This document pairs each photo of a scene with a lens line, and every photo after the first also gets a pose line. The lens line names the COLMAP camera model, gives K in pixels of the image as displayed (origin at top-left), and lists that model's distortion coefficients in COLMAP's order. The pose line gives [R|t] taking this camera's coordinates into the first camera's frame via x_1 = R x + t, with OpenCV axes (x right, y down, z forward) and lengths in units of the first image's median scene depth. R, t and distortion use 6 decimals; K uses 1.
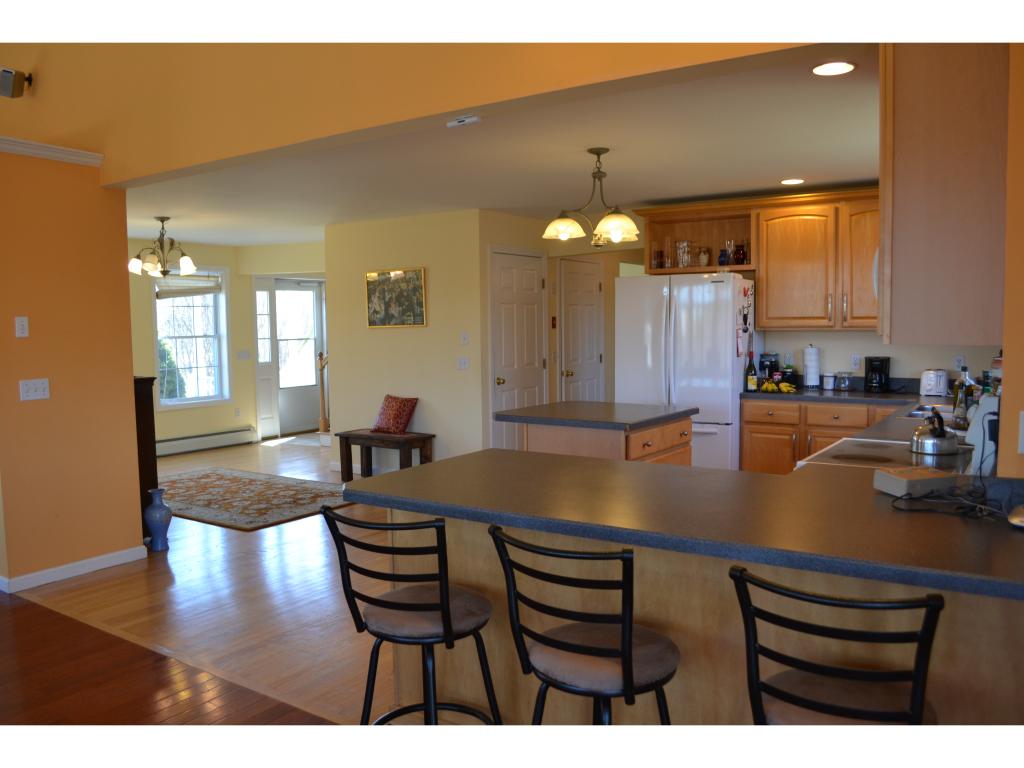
lens RADIAL K [[857.5, 0, 512.0], [0, 857.5, 384.0], [0, 0, 1]] dist [-0.003000, -0.000414]
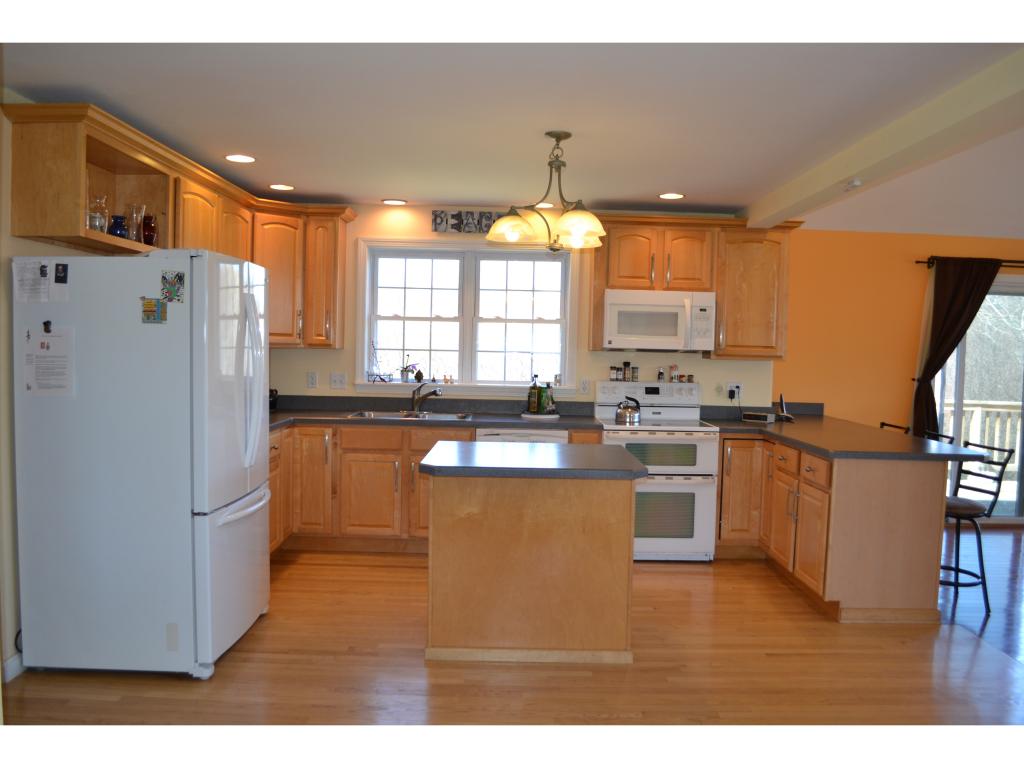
lens RADIAL K [[830.1, 0, 512.5], [0, 830.1, 399.2], [0, 0, 1]] dist [-0.044222, 0.000402]
pose [[-0.525769, -0.063081, 0.848285, -0.459007], [0.038467, 0.994463, 0.097794, -0.082107], [-0.849757, 0.084048, -0.520431, 1.205325]]
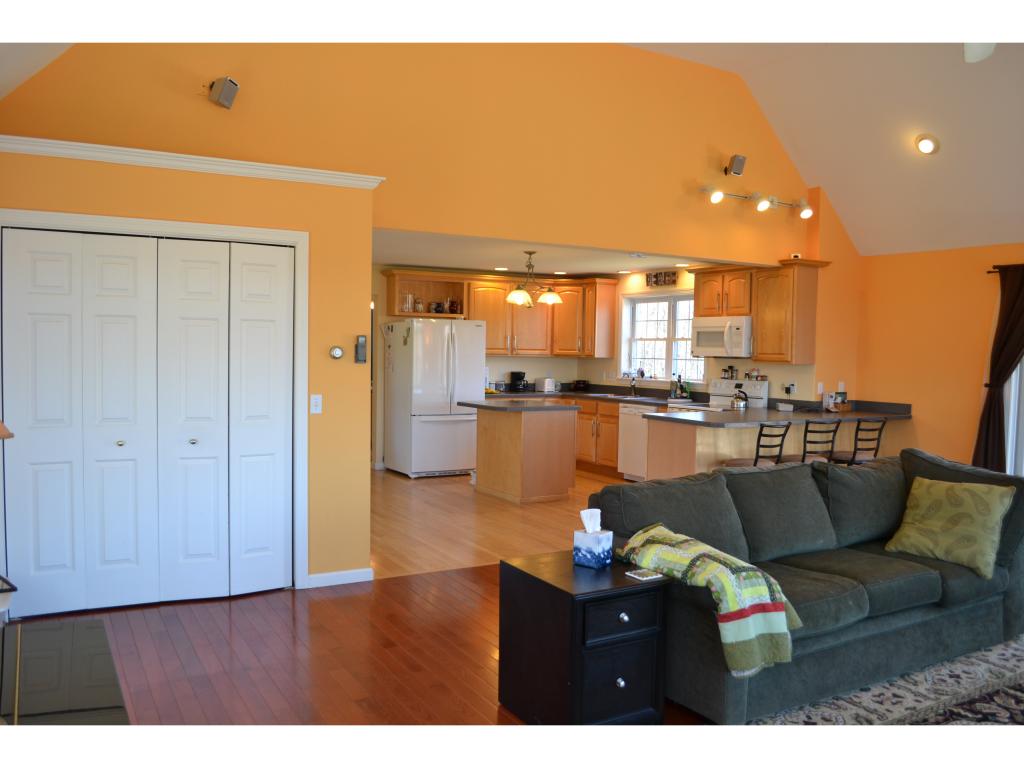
lens RADIAL K [[857.5, 0, 512.0], [0, 857.5, 384.0], [0, 0, 1]] dist [-0.003000, -0.000414]
pose [[0.476621, -0.022761, 0.878814, -1.173896], [0.041934, 0.999115, 0.003134, -0.012481], [-0.878108, 0.035358, 0.477154, 0.183809]]
